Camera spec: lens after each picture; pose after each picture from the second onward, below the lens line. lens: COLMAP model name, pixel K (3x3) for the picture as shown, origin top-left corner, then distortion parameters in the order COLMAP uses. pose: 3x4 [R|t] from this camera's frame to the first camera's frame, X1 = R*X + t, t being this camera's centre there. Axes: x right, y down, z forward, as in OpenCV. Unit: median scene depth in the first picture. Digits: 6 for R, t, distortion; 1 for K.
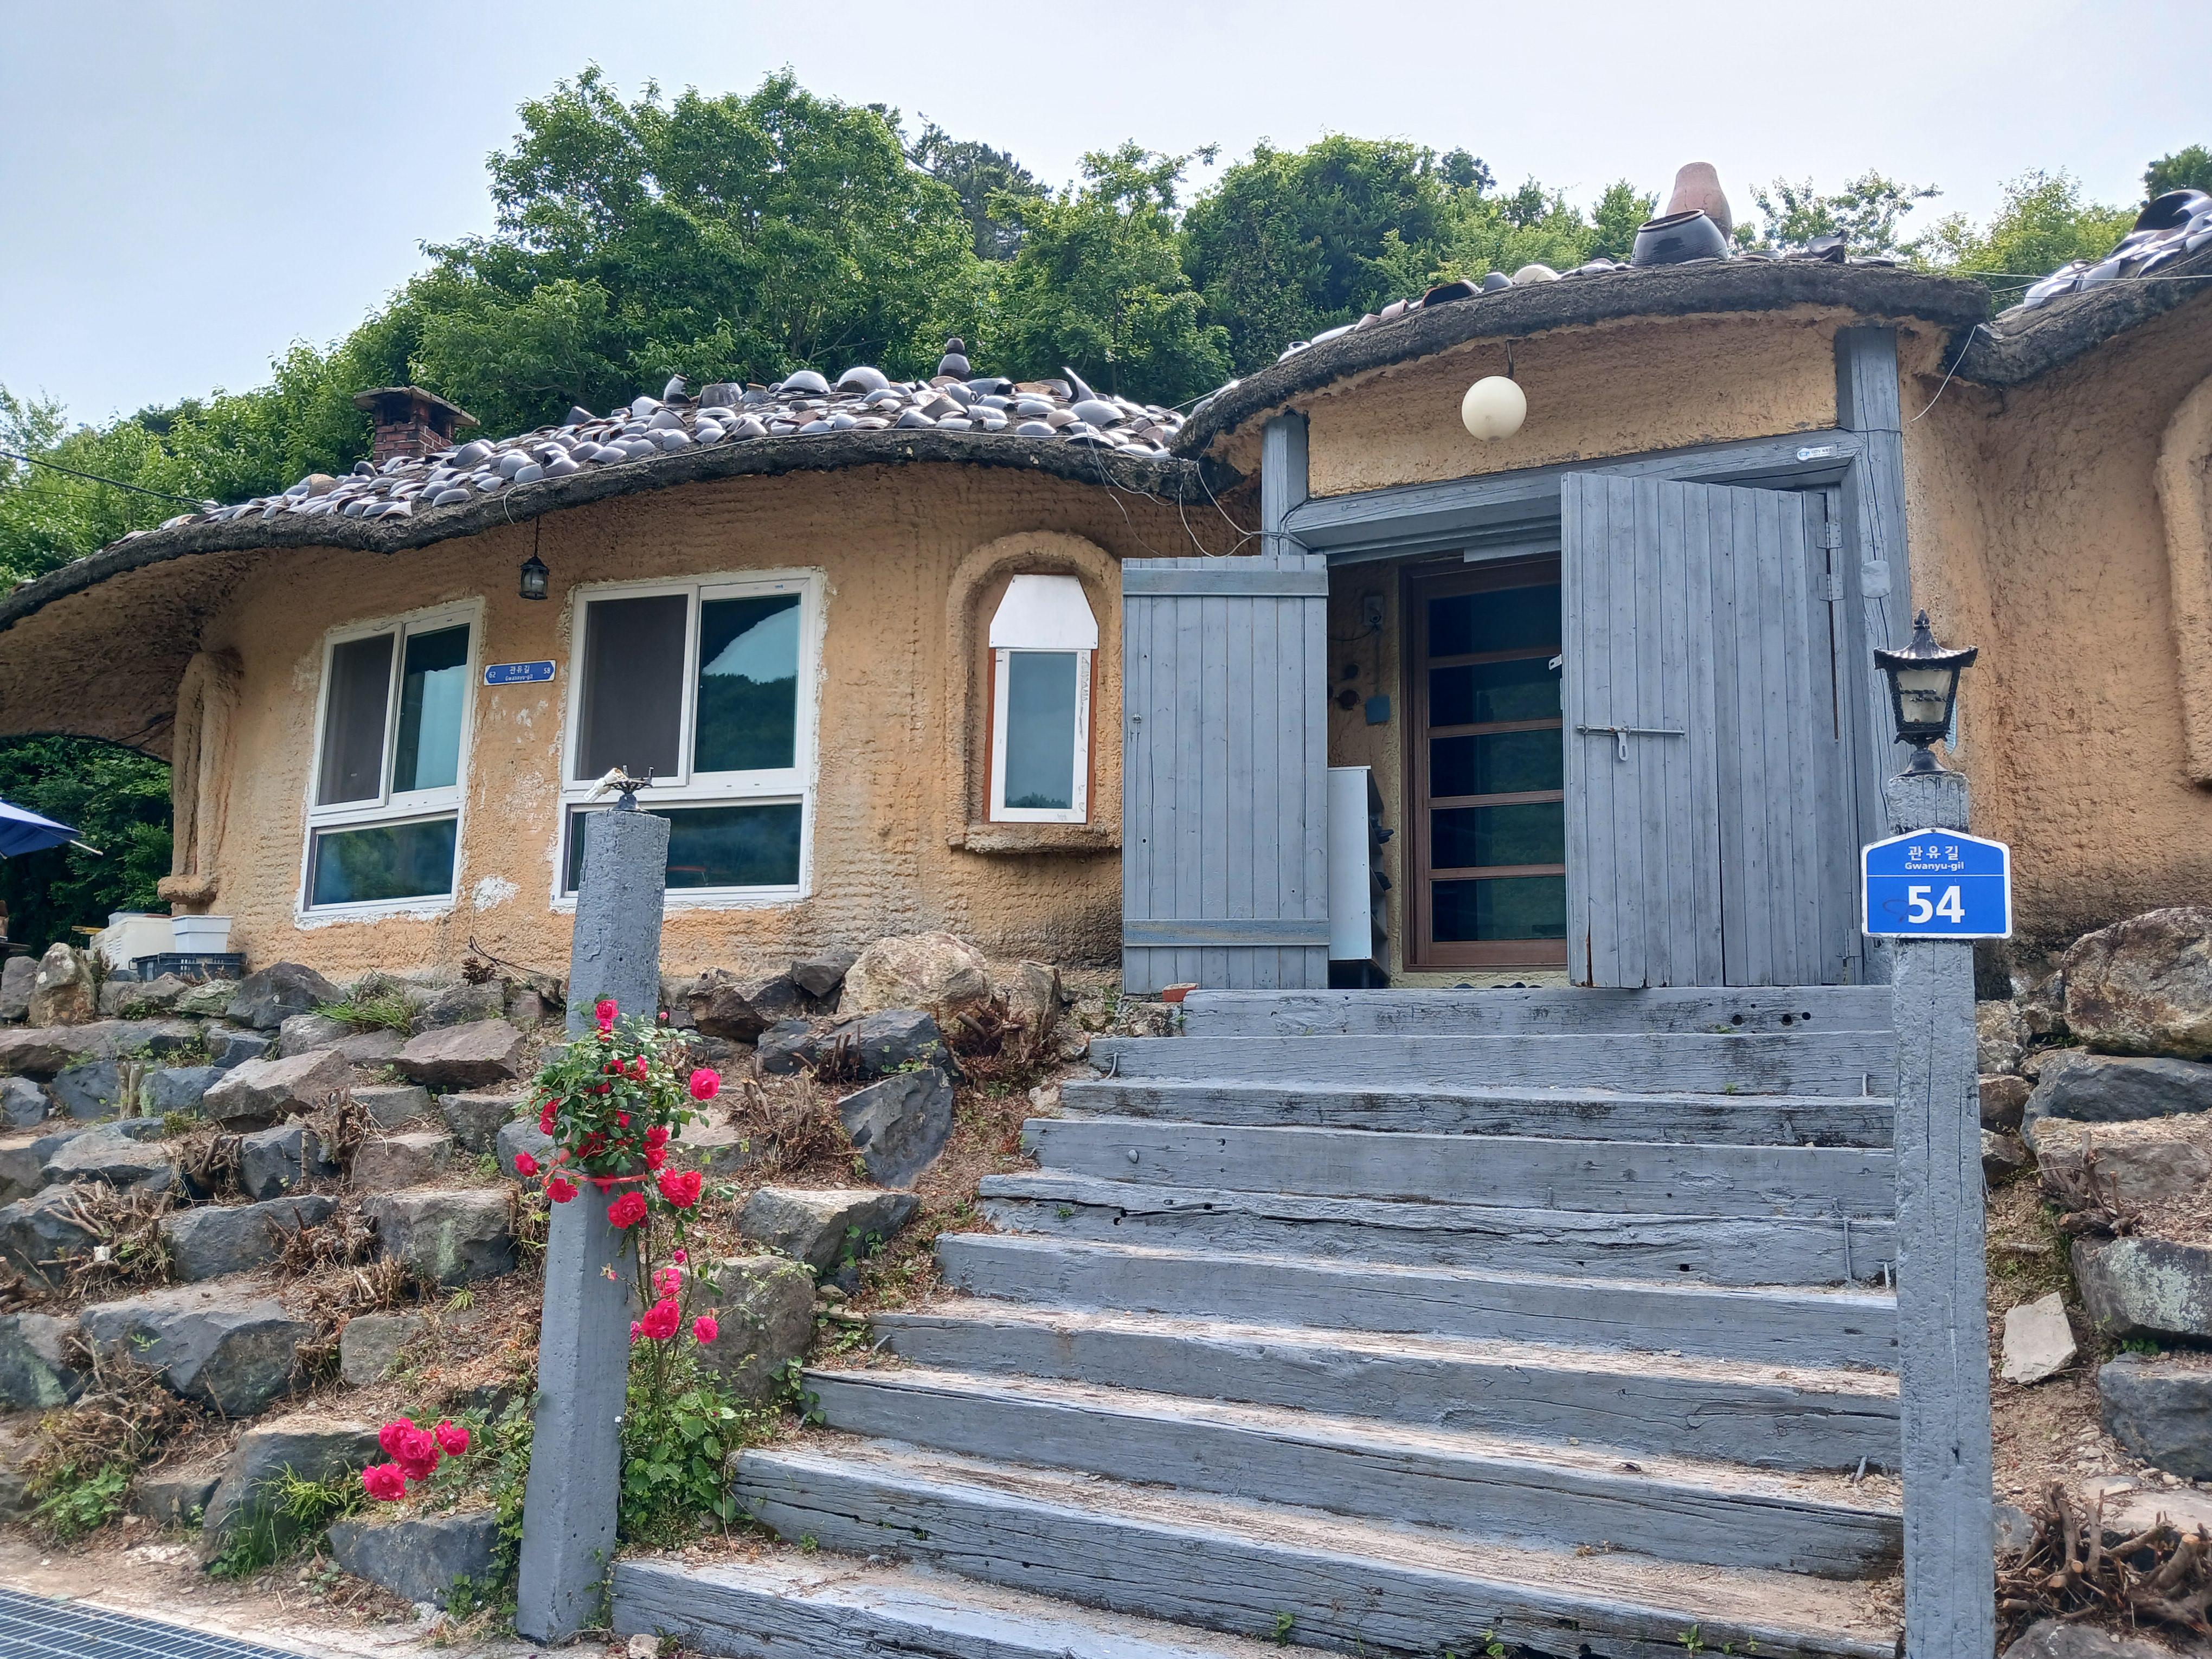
lens RADIAL K [[1733.5, 0, 1104.6], [0, 1733.5, 824.6], [0, 0, 1]] dist [0.012616, -0.002603]
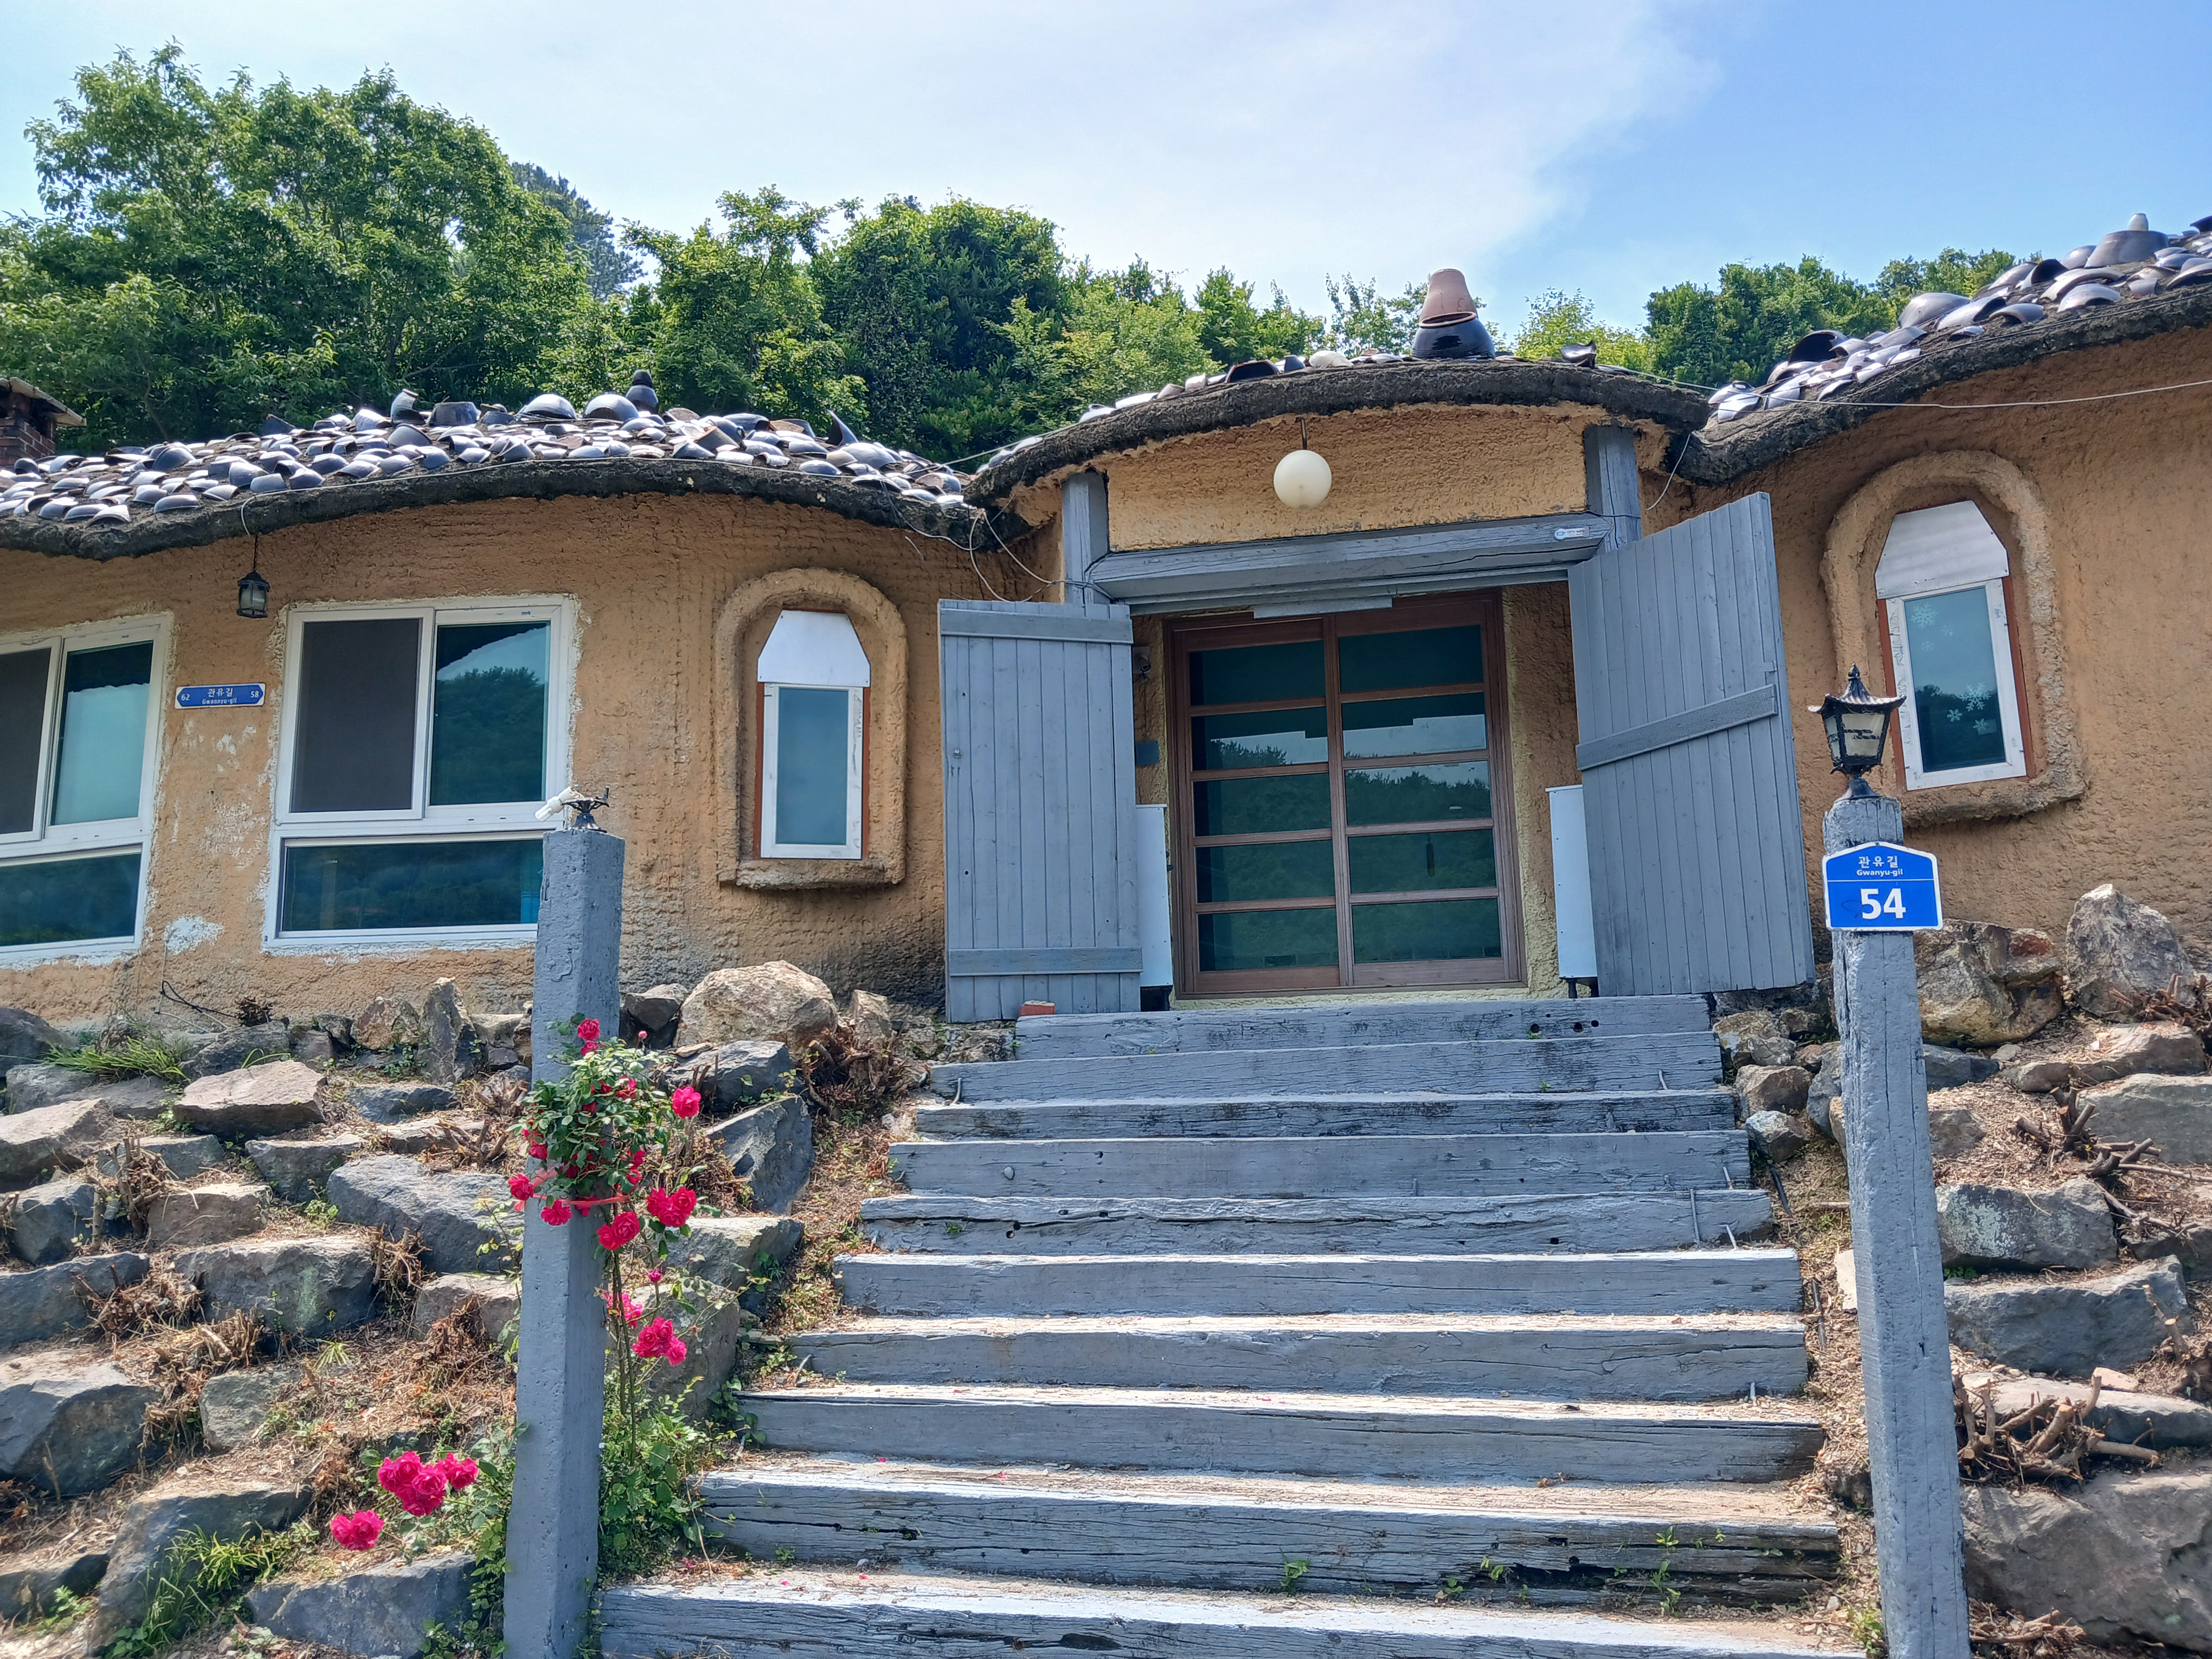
lens RADIAL K [[1742.9, 0, 1106.0], [0, 1742.9, 829.5], [0, 0, 1]] dist [0.012345, -0.004997]
pose [[0.967624, 0.009247, 0.252228, -0.166579], [-0.002031, 0.999582, -0.028854, 0.013905], [-0.252389, 0.027408, 0.967238, -0.025283]]
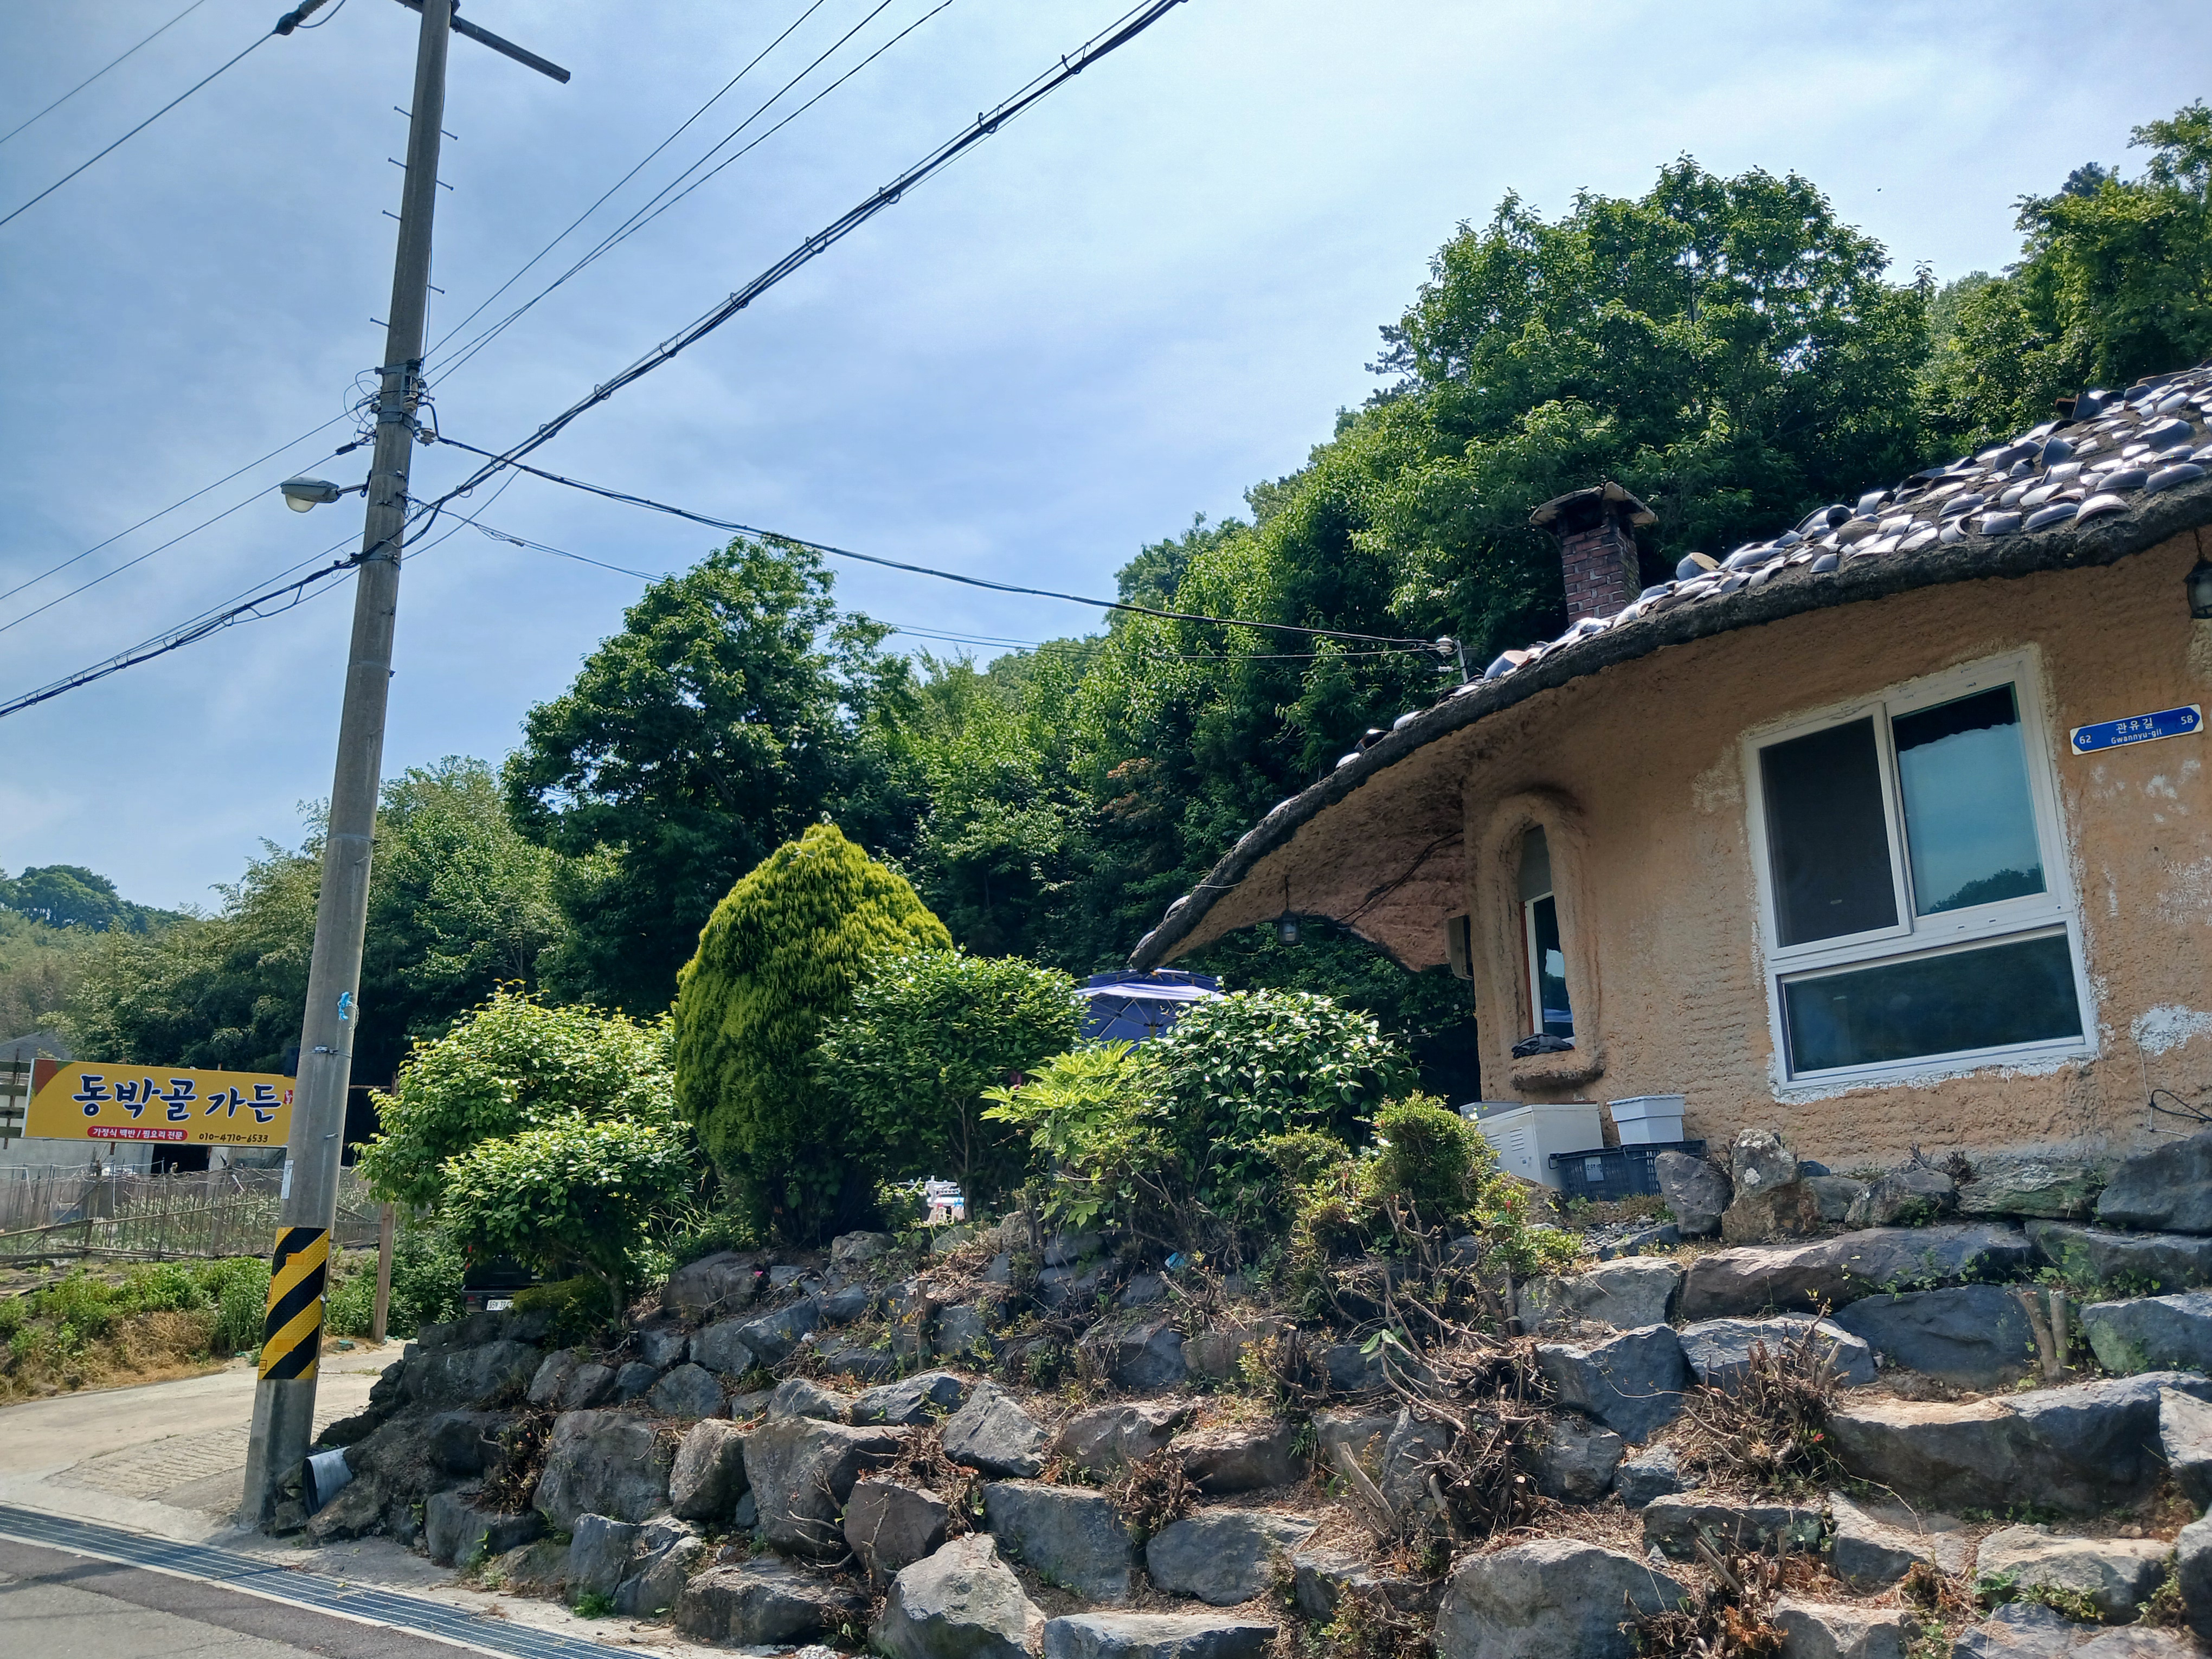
lens RADIAL K [[1754.6, 0, 1106.0], [0, 1754.6, 829.5], [0, 0, 1]] dist [-0.008447, -0.006154]
pose [[0.916949, -0.130906, -0.376918, -0.674467], [0.092688, 0.988691, -0.117890, 0.002849], [0.388088, 0.073164, 0.918714, 0.213116]]
